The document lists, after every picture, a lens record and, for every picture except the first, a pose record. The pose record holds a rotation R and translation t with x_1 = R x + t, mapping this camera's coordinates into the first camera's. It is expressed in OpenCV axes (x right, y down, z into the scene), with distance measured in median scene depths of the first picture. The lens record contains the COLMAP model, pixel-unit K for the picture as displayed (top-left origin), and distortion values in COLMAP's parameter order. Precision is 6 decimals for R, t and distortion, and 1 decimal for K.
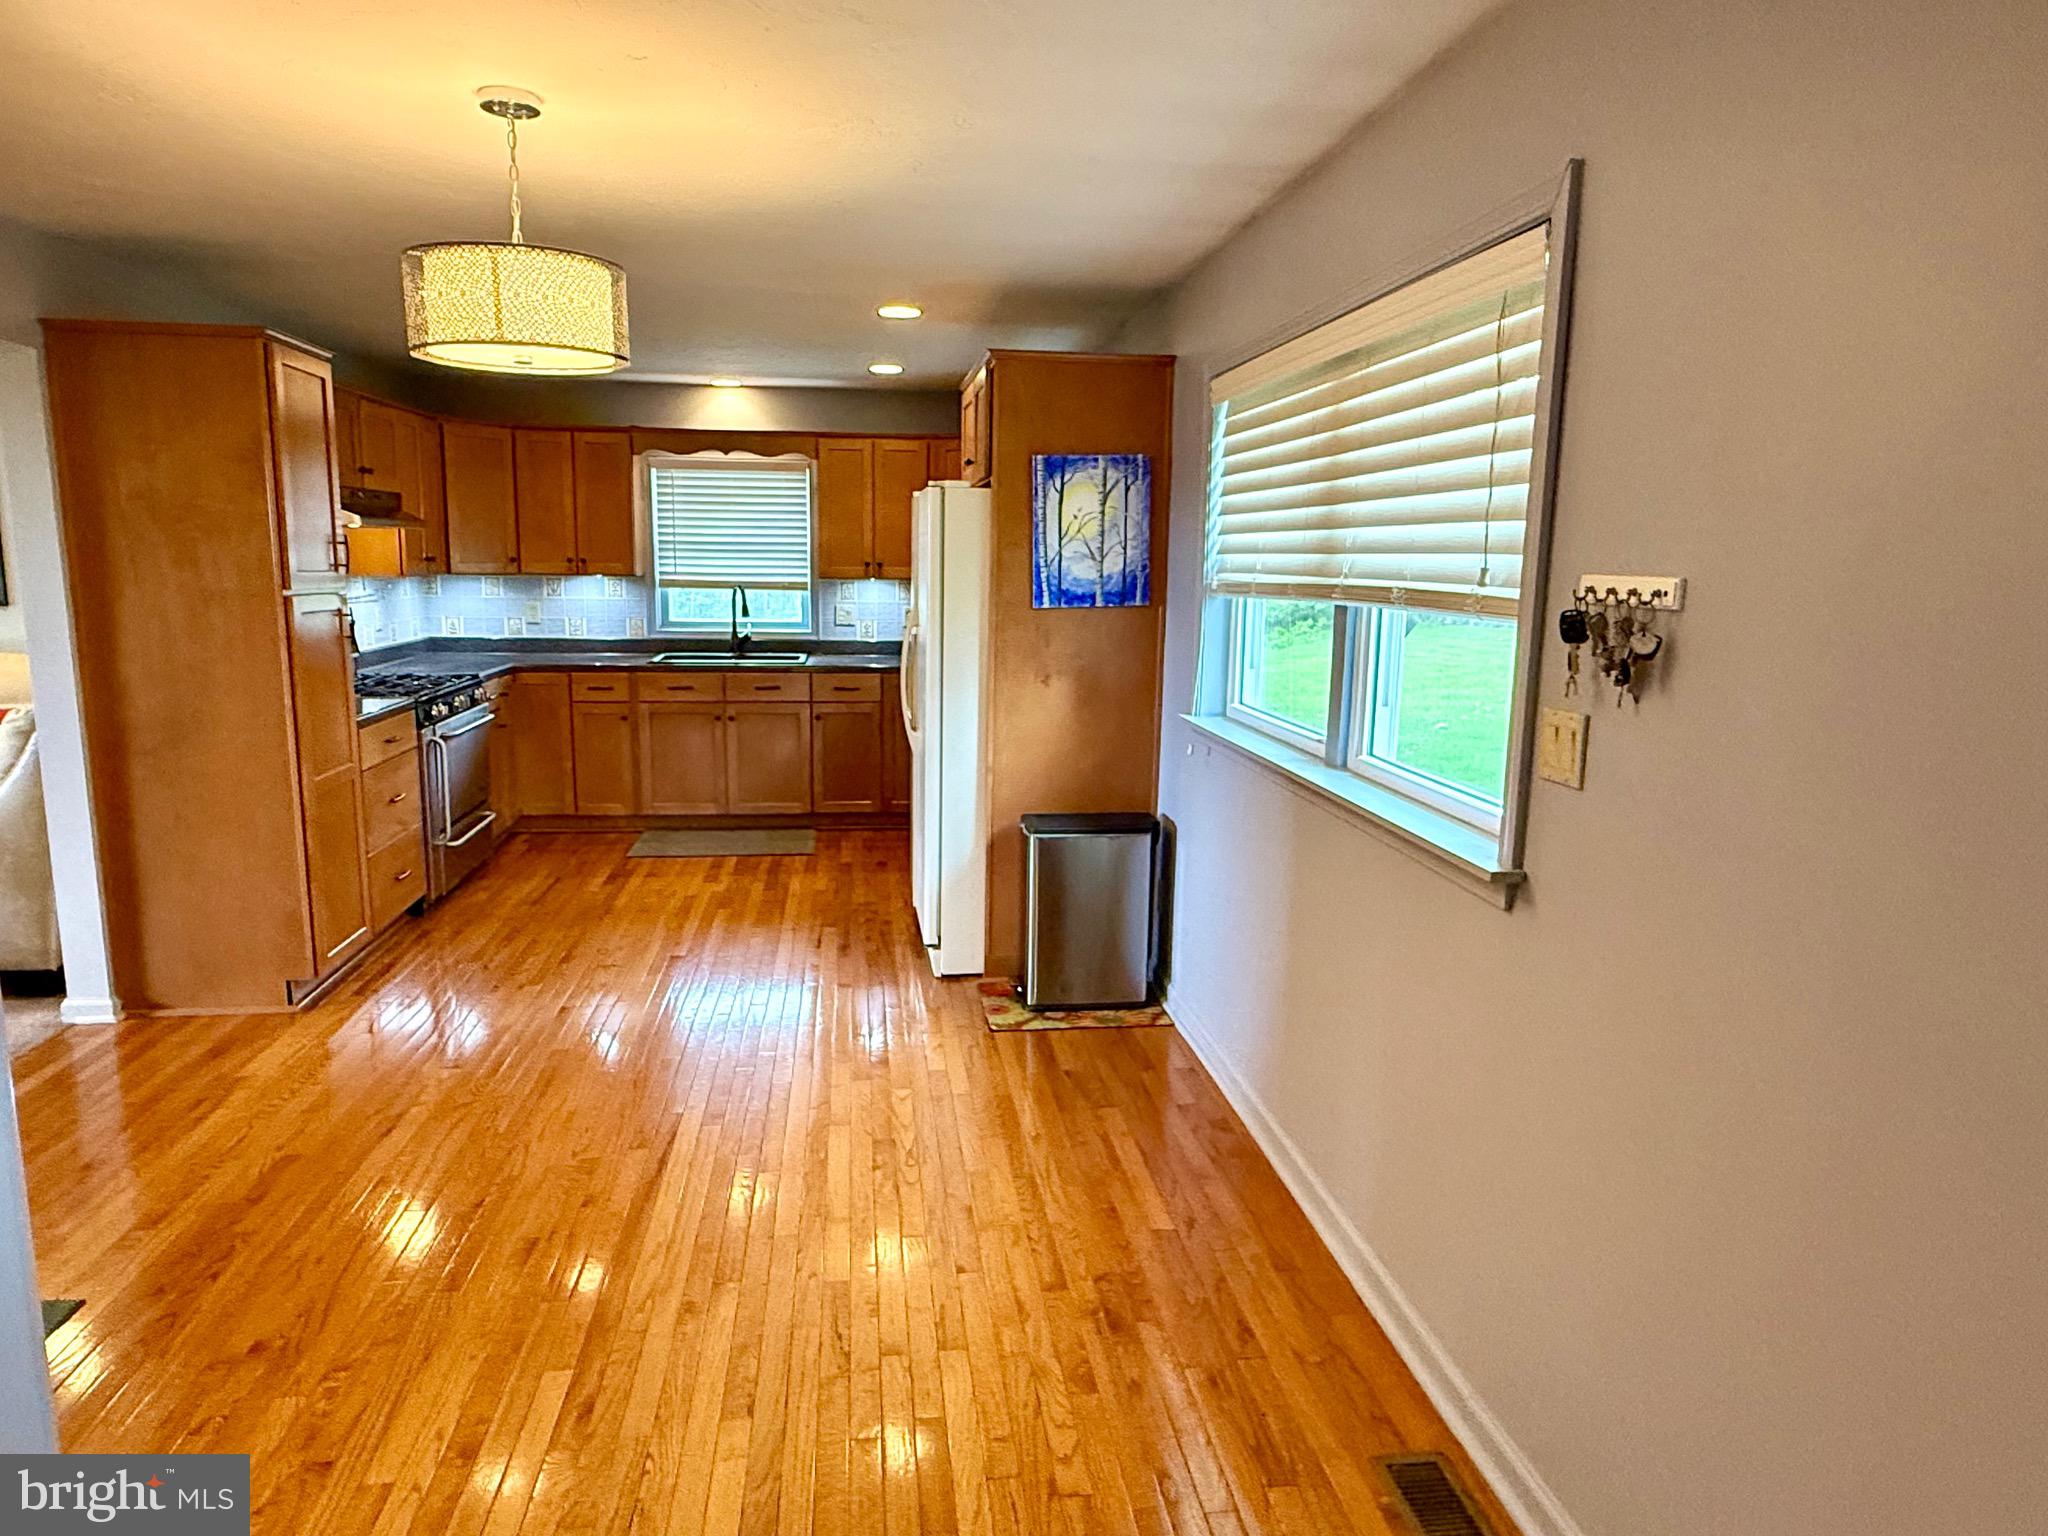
lens RADIAL K [[1247.9, 0, 1023.1], [0, 1247.9, 762.6], [0, 0, 1]] dist [-0.001522, 0.000689]
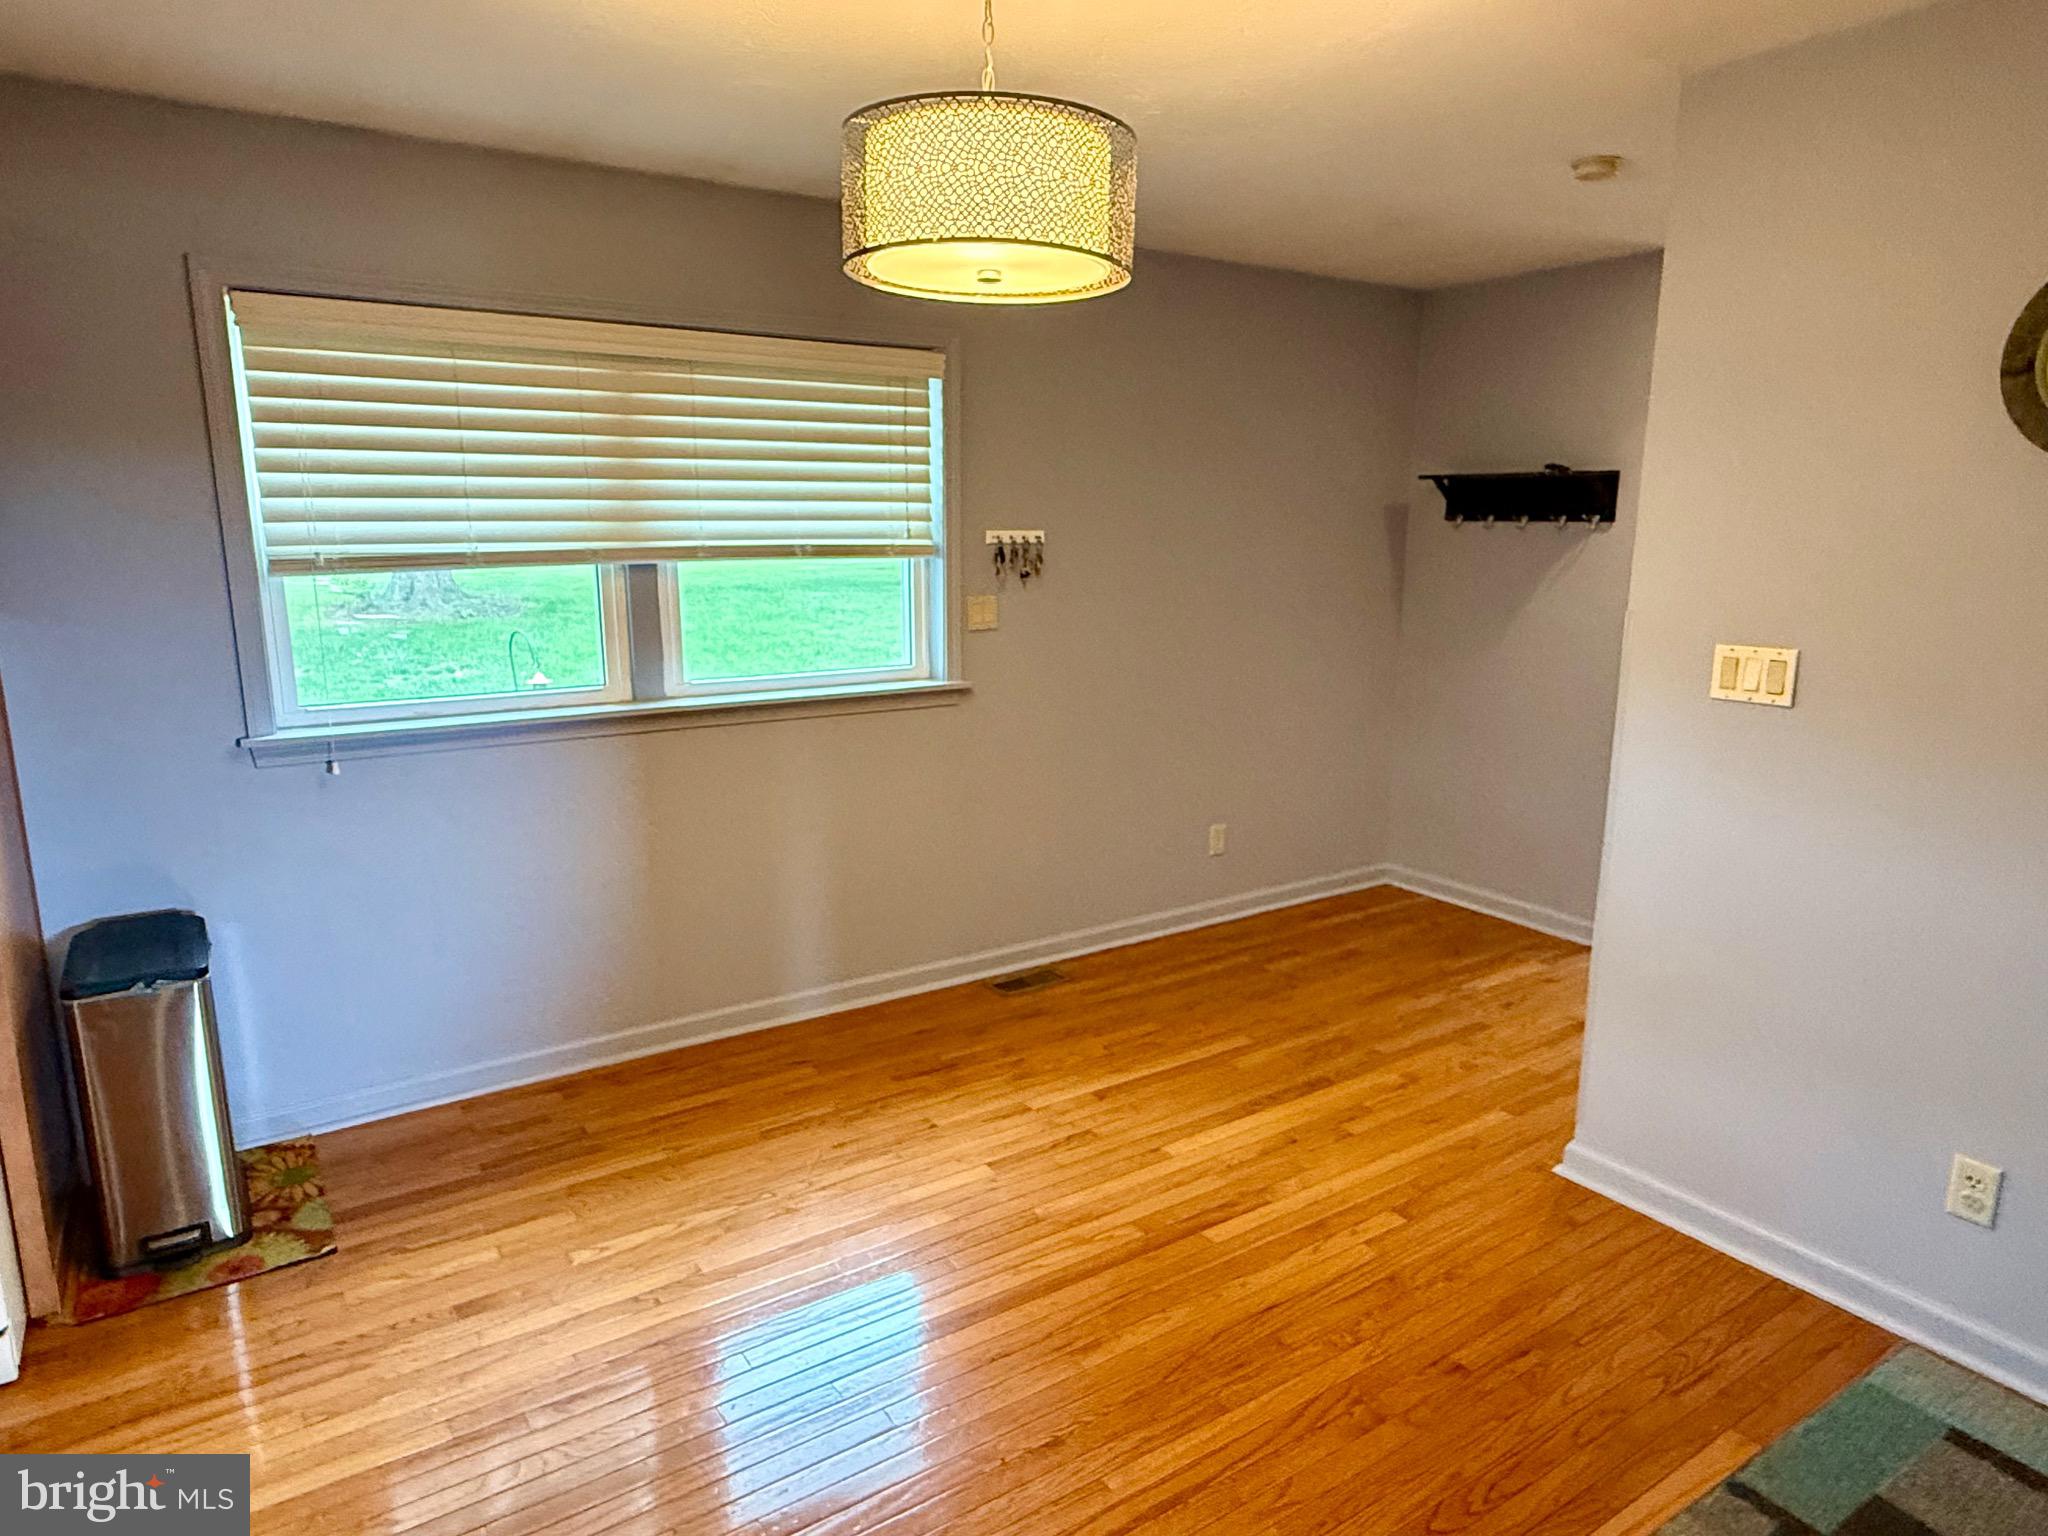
lens RADIAL K [[1247.9, 0, 1009.7], [0, 1247.9, 772.7], [0, 0, 1]] dist [-0.001522, 0.000689]
pose [[-0.436439, -0.197563, 0.877775, -1.153961], [0.137111, 0.949596, 0.281901, -0.265170], [-0.889225, 0.243385, -0.387353, 1.416982]]
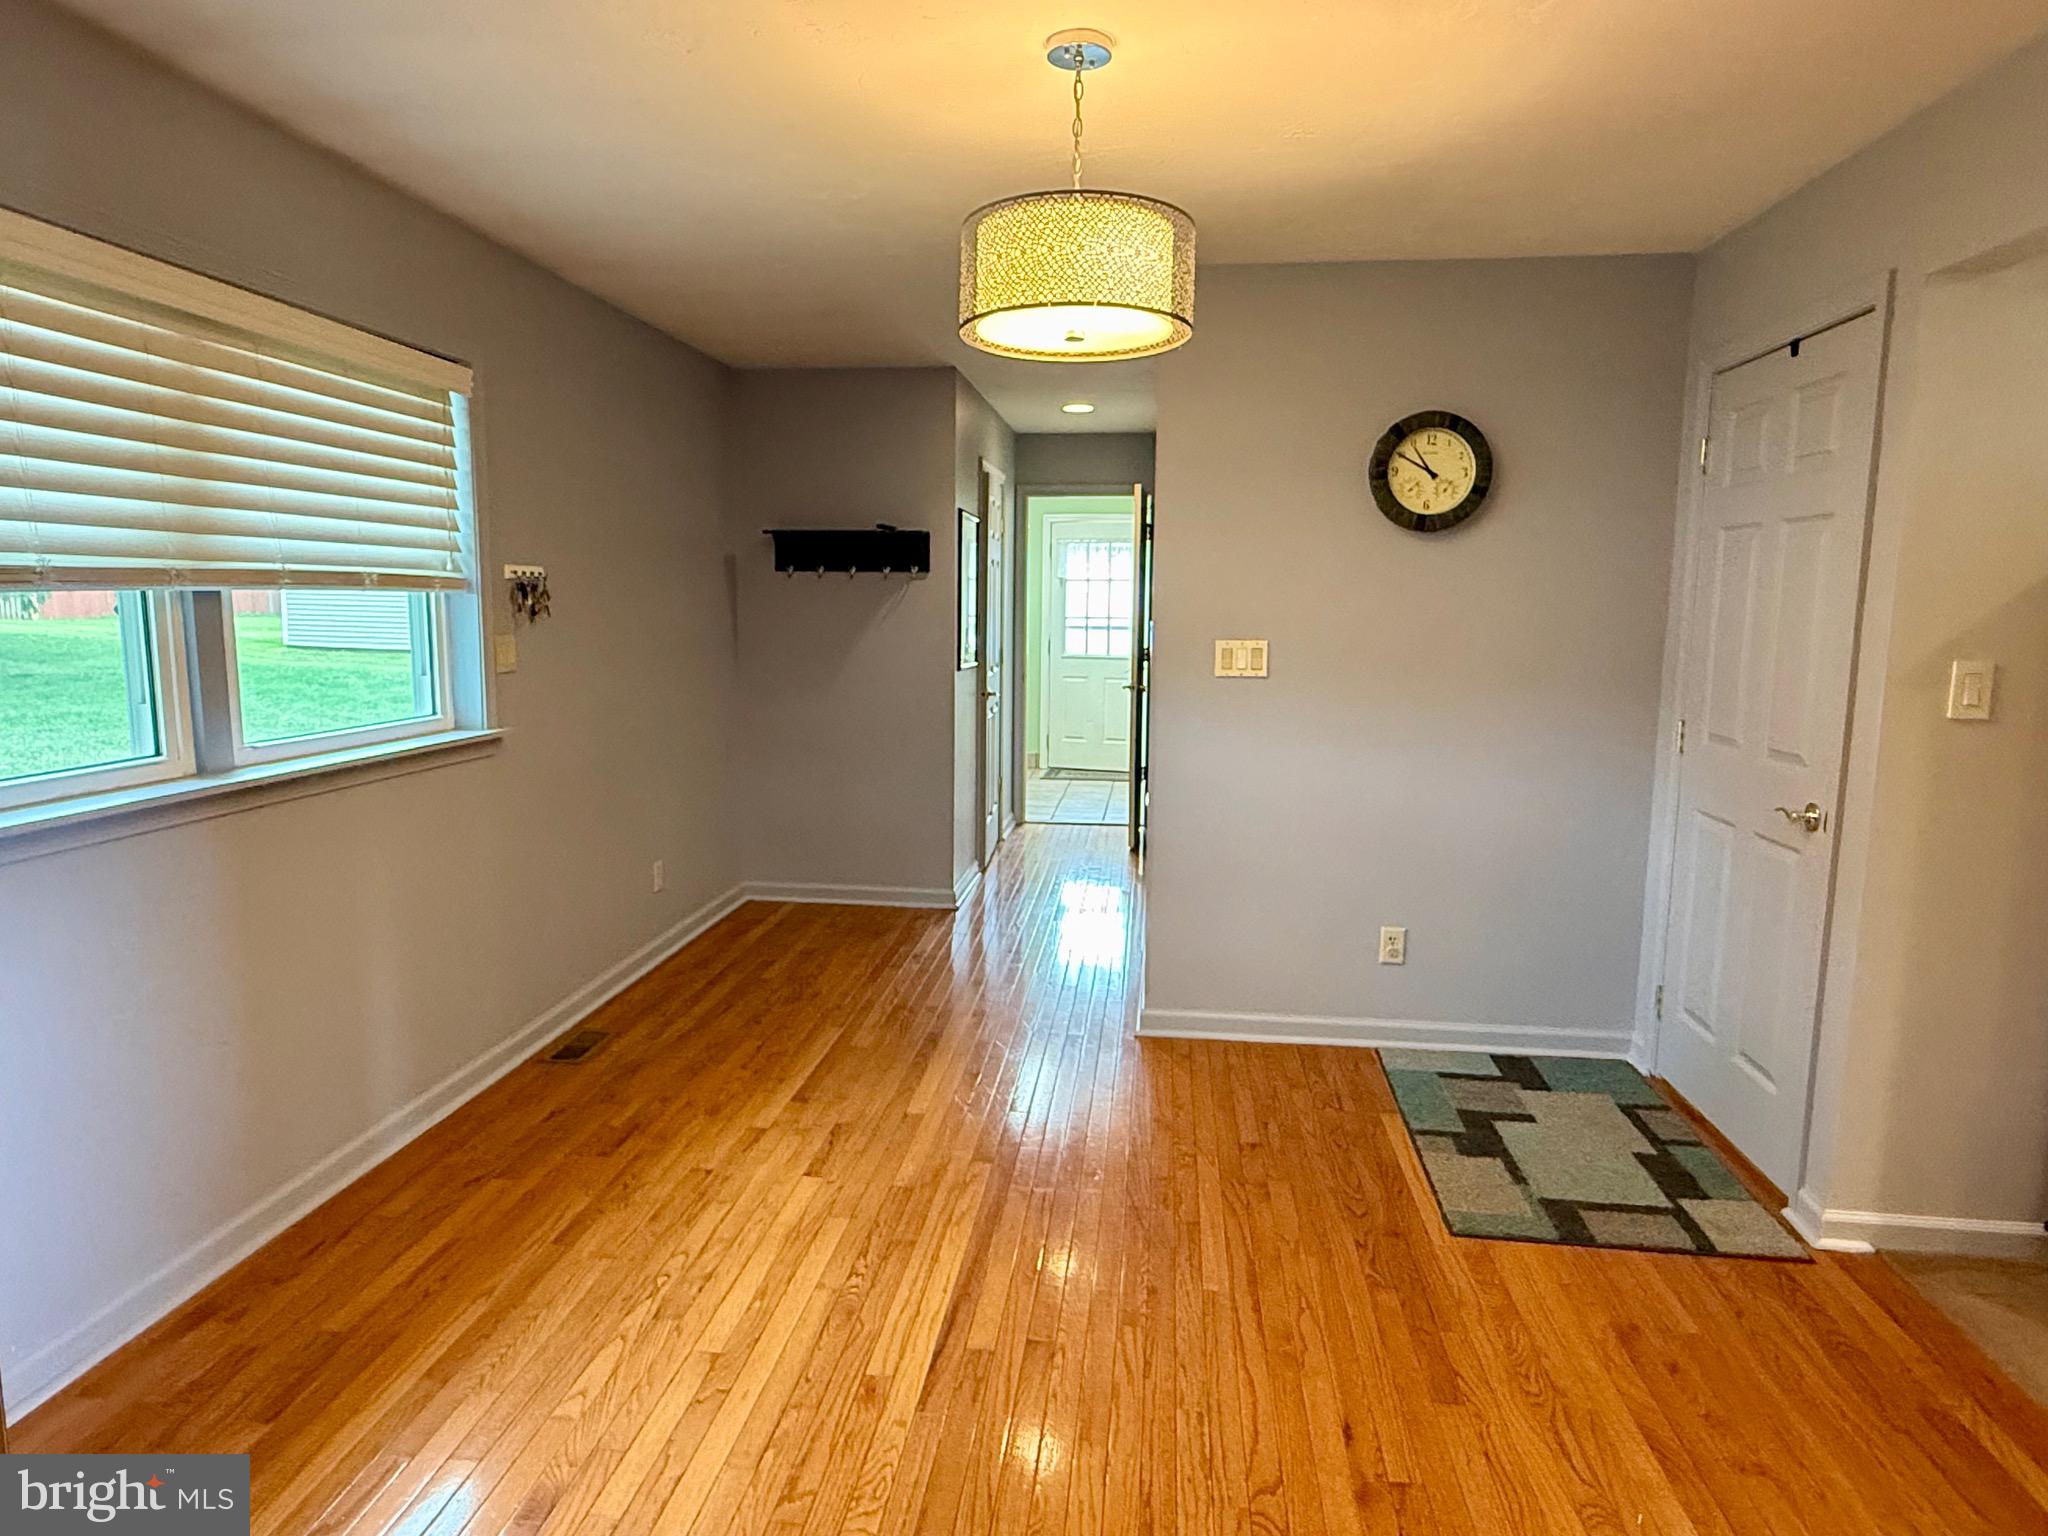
lens RADIAL K [[1247.9, 0, 1007.2], [0, 1247.9, 772.1], [0, 0, 1]] dist [-0.001522, 0.000689]
pose [[-0.966312, -0.059292, 0.250452, -0.628000], [0.017624, 0.955575, 0.294221, -0.302249], [-0.256770, 0.288723, -0.922338, 2.030445]]
